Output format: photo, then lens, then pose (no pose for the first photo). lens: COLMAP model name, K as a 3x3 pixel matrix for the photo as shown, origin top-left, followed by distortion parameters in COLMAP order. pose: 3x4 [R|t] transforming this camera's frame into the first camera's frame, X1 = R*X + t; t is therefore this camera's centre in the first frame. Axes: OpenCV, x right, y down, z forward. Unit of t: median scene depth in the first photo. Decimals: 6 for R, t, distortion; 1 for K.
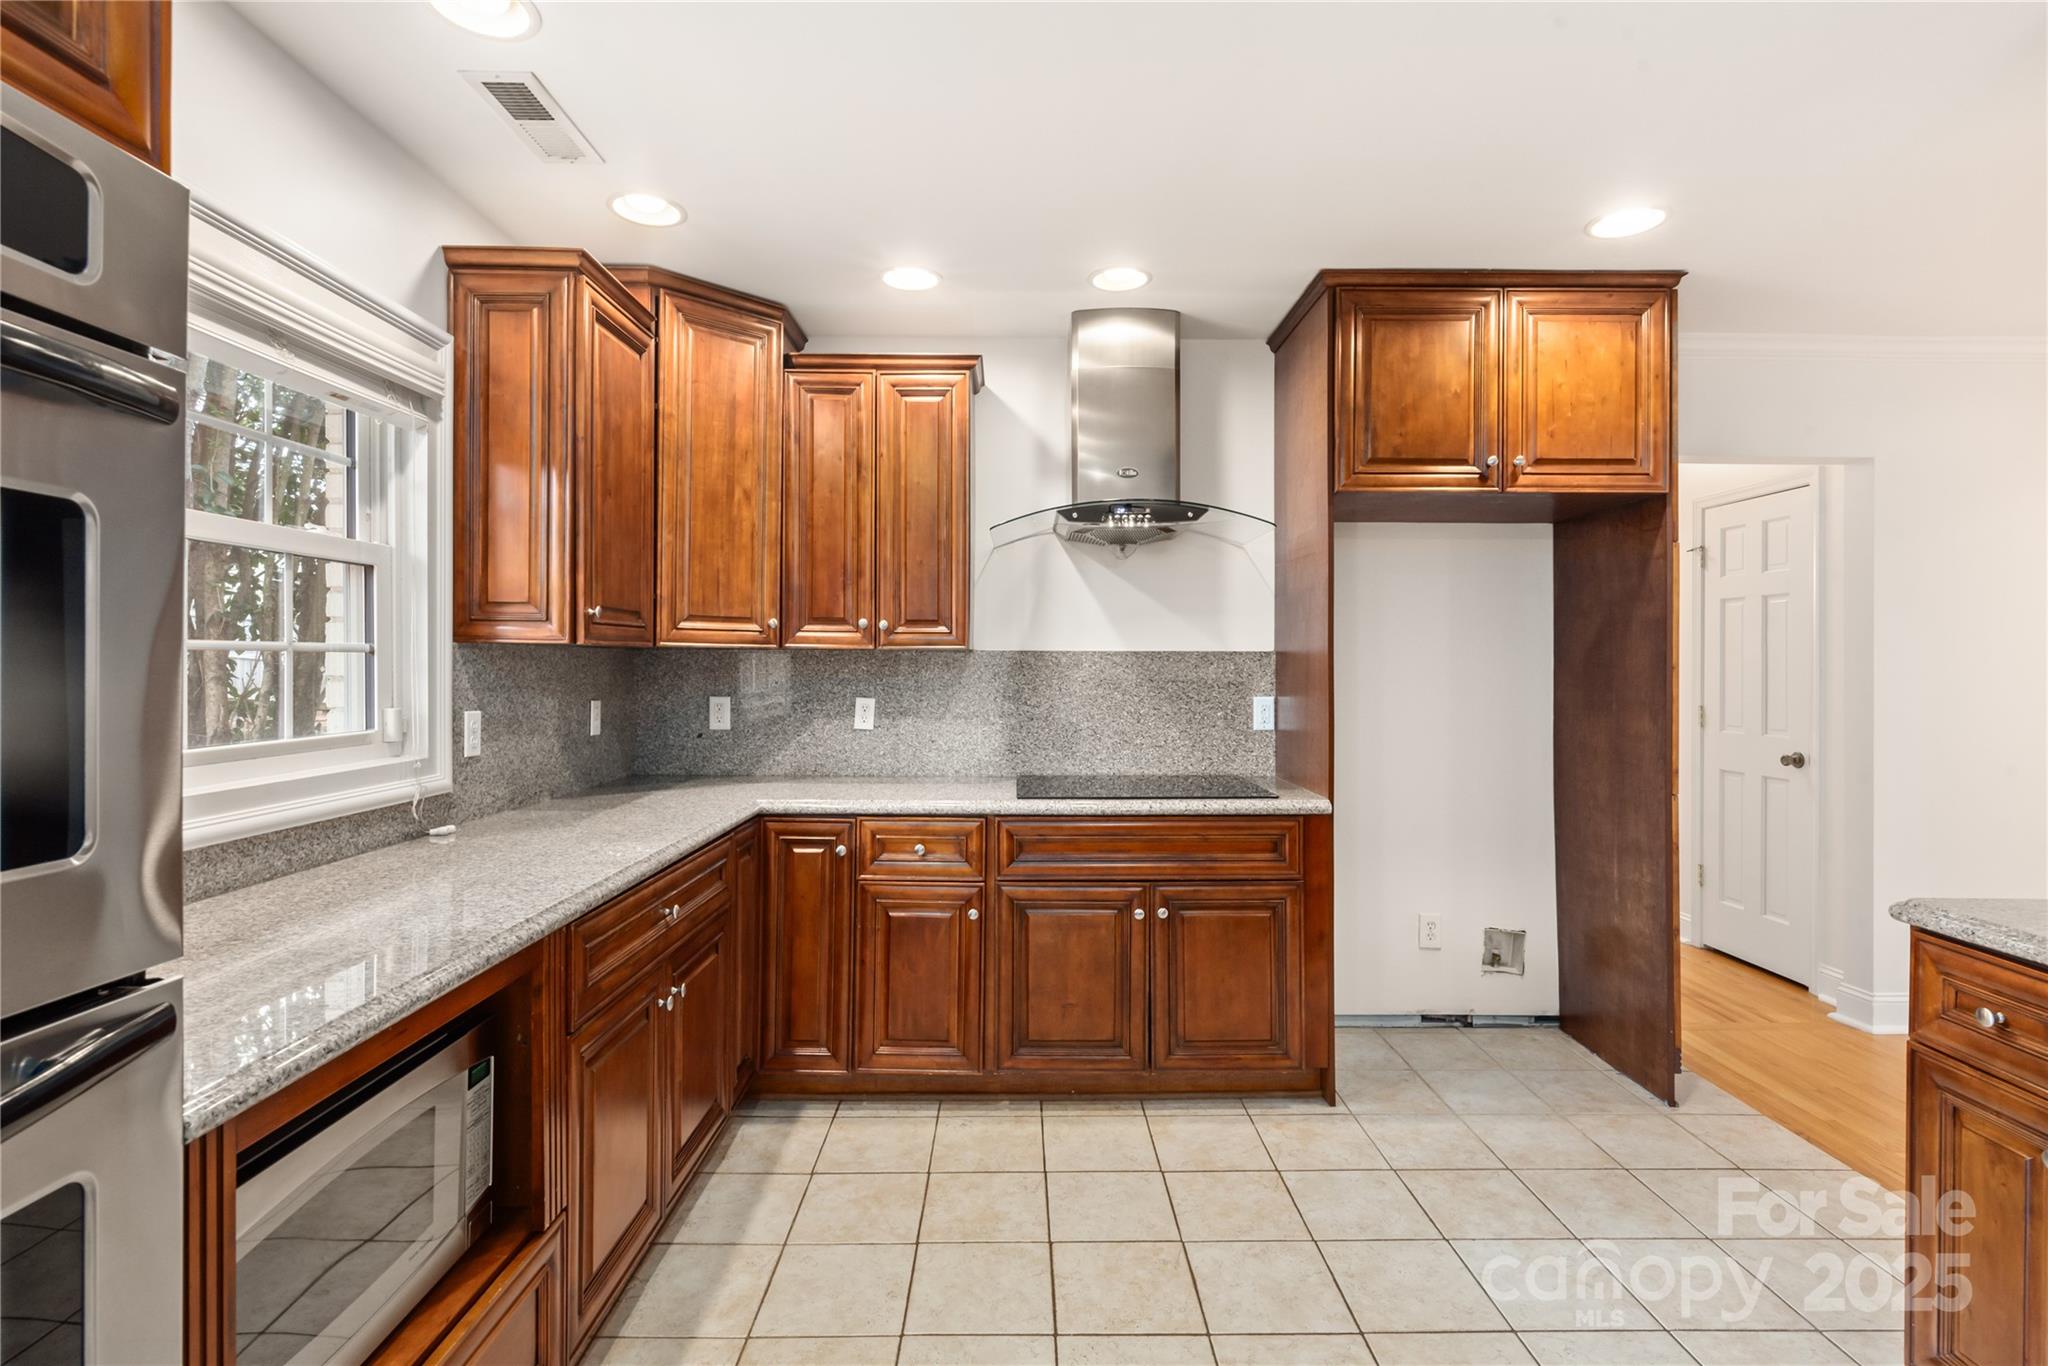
lens RADIAL K [[970.5, 0, 1032.8], [0, 970.5, 665.1], [0, 0, 1]] dist [-0.009521, -0.001111]
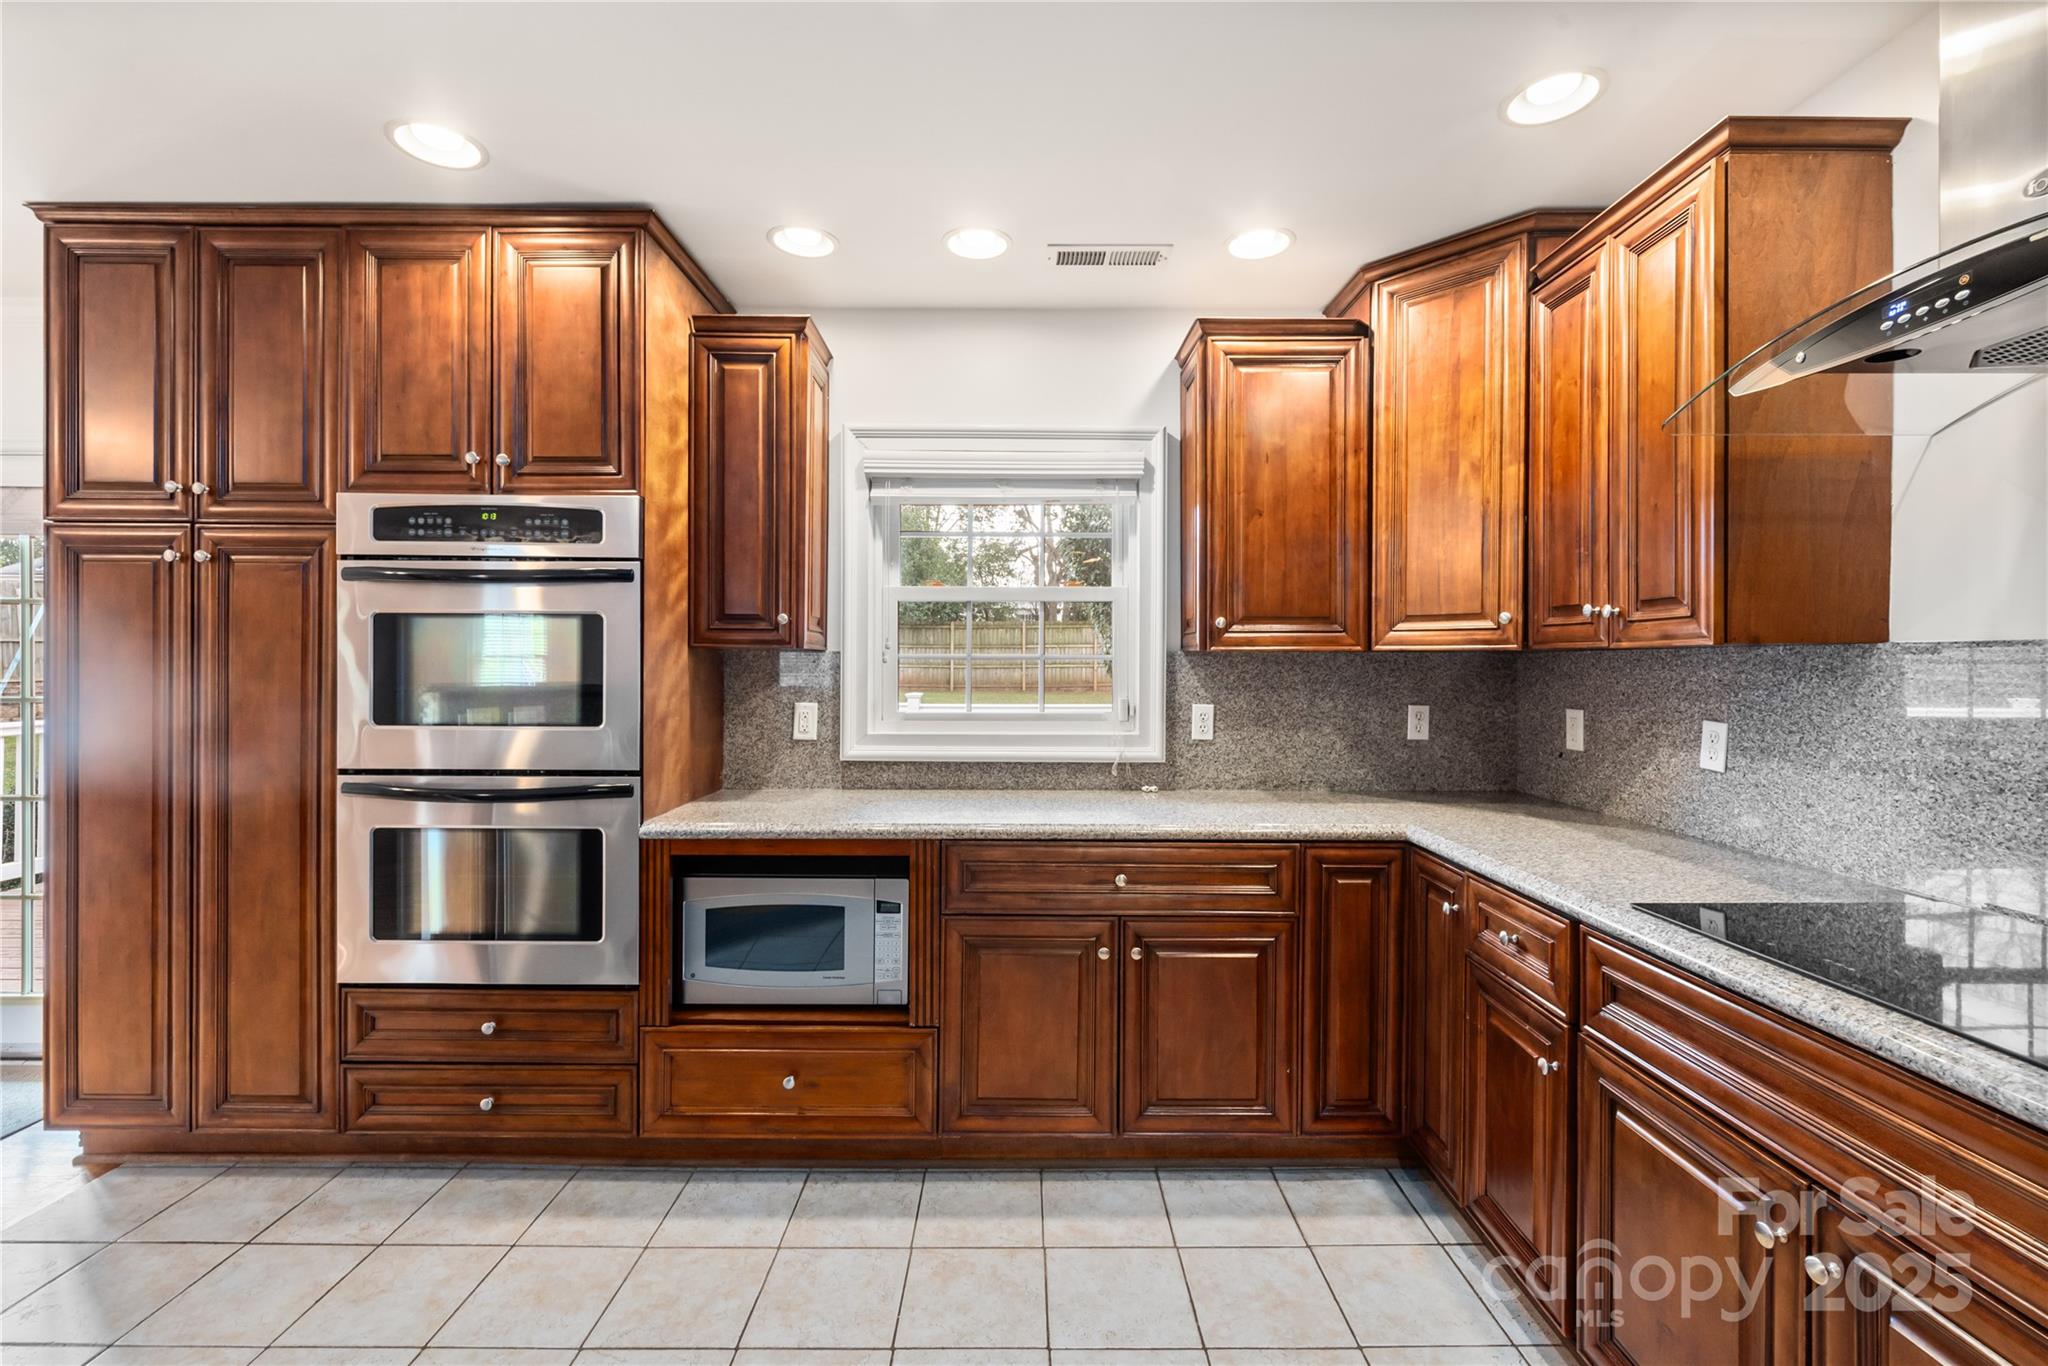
lens RADIAL K [[887.7, 0, 1019.8], [0, 887.7, 671.5], [0, 0, 1]] dist [0.002580, -0.002270]
pose [[-0.016244, 0.004037, -0.999860, 0.517567], [-0.004959, 0.999979, 0.004118, -0.000069], [0.999856, 0.005026, -0.016223, 0.662275]]
